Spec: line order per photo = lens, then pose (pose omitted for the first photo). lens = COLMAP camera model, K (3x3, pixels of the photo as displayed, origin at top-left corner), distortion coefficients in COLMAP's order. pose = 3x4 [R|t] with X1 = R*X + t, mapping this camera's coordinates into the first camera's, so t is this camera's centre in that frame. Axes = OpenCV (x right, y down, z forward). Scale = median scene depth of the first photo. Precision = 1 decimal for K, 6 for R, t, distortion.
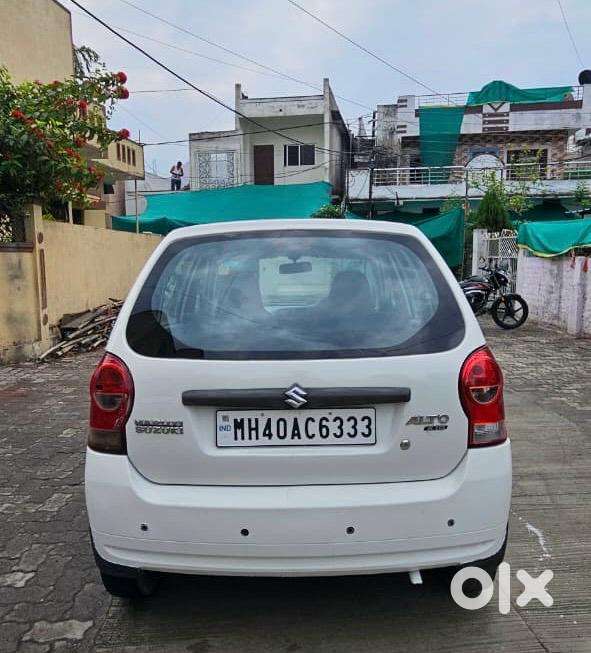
lens RADIAL K [[561.0, 0, 293.7], [0, 561.0, 333.8], [0, 0, 1]] dist [-0.002005, 0.002152]
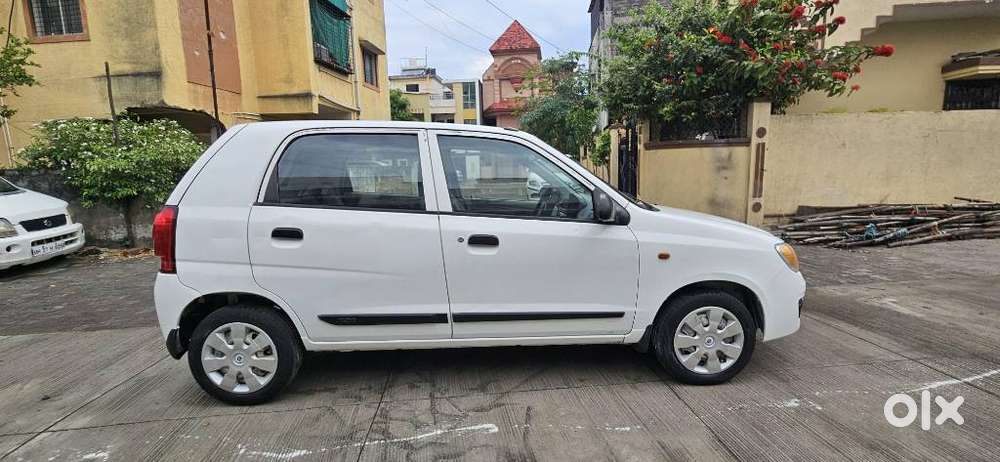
lens RADIAL K [[438.3, 0, 503.4], [0, 438.3, 232.6], [0, 0, 1]] dist [-0.000743, -0.000096]
pose [[0.059101, 0.149798, -0.986949, 1.632473], [-0.112223, 0.983406, 0.142540, -0.184732], [0.991924, 0.102334, 0.074931, 1.894416]]
